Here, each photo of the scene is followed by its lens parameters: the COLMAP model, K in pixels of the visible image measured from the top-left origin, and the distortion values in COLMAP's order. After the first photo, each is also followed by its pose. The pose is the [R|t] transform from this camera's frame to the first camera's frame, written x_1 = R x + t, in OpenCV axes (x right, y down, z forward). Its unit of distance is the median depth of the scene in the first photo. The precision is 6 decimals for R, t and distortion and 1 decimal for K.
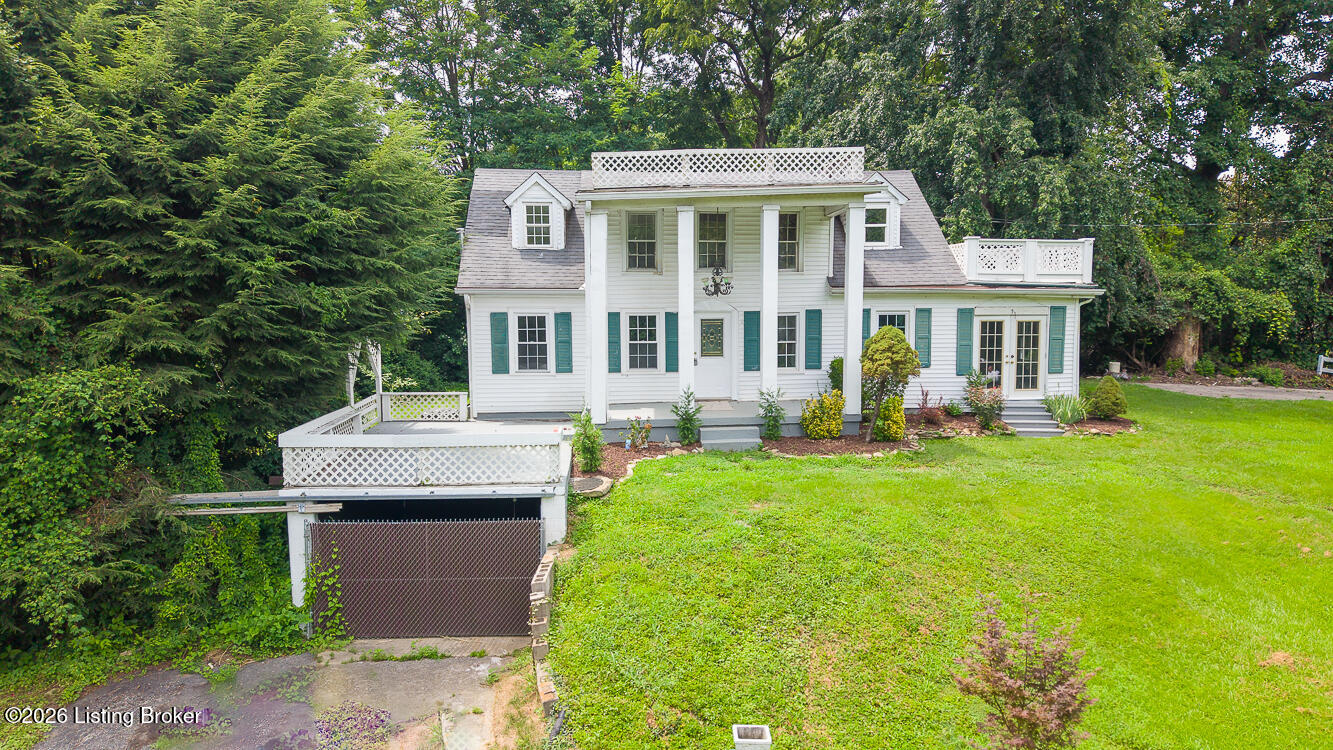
lens RADIAL K [[884.5, 0, 665.6], [0, 884.5, 378.9], [0, 0, 1]] dist [0.024131, -0.024362]
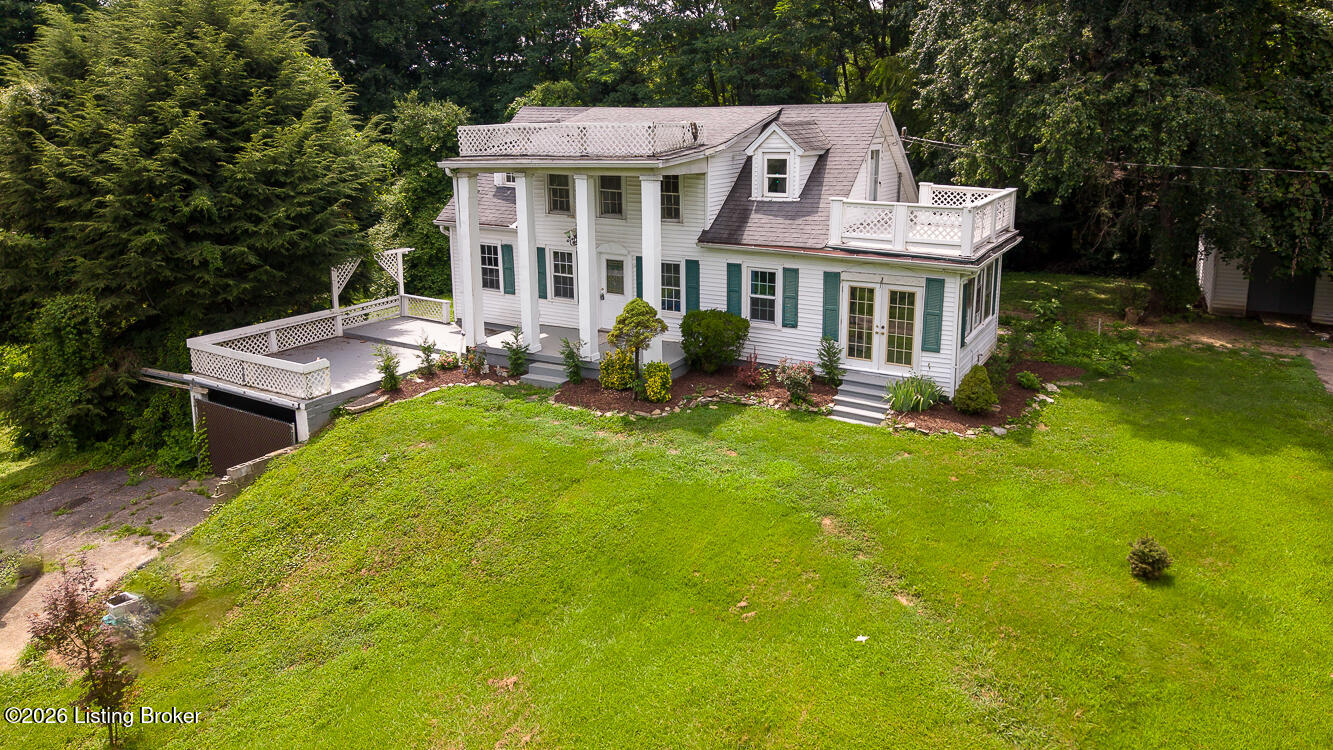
lens RADIAL K [[885.9, 0, 677.2], [0, 885.9, 308.6], [0, 0, 1]] dist [0.004802, 0.001425]
pose [[0.829673, 0.120199, -0.545156, 0.743990], [-0.054223, 0.989279, 0.135599, -0.165172], [0.555610, -0.082943, 0.827295, 0.123337]]
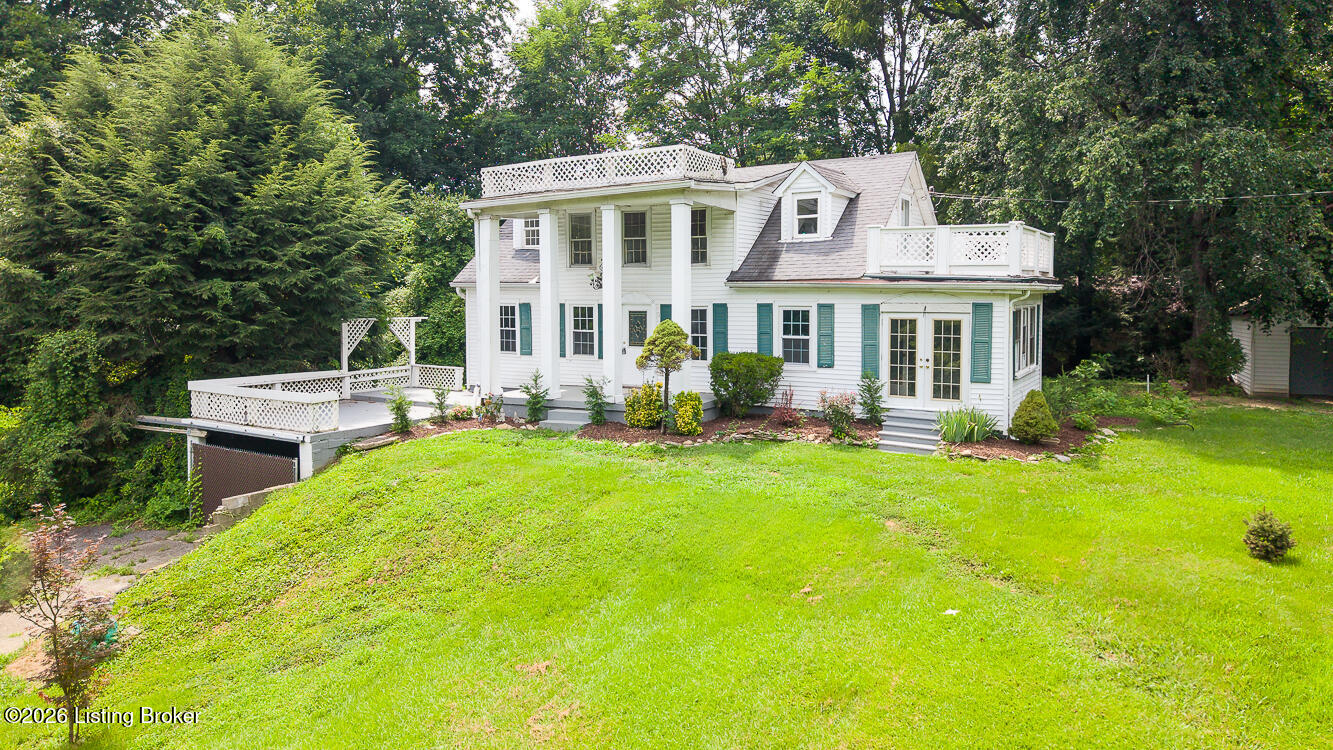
lens RADIAL K [[883.5, 0, 668.8], [0, 883.5, 349.1], [0, 0, 1]] dist [0.009175, -0.003748]
pose [[0.826591, 0.040678, -0.561330, 0.696146], [-0.055551, 0.998411, -0.009450, -0.014535], [0.560054, 0.038994, 0.827538, 0.145056]]
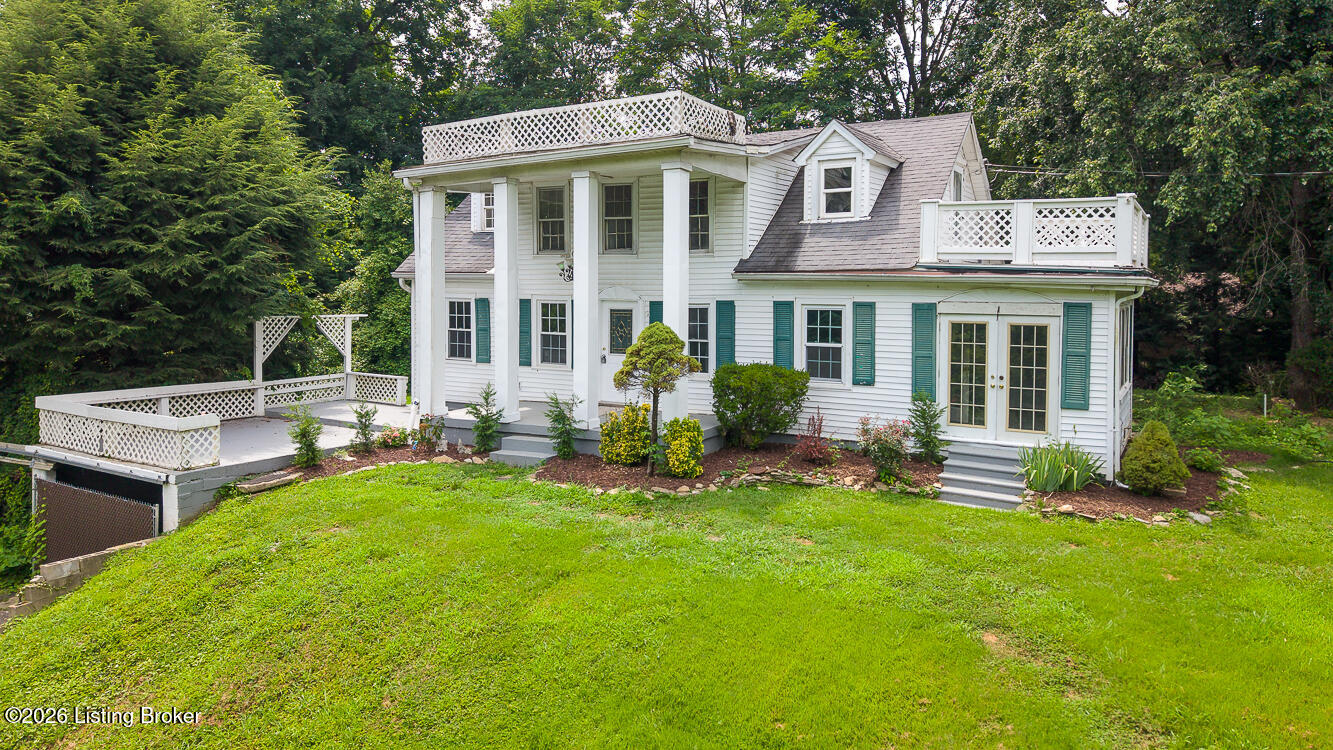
lens RADIAL K [[898.9, 0, 662.6], [0, 898.9, 324.2], [0, 0, 1]] dist [0.003577, -0.001898]
pose [[0.825127, 0.033021, -0.563981, 0.581606], [-0.062563, 0.997491, -0.033129, -0.028450], [0.561472, 0.062620, 0.825123, 0.320740]]
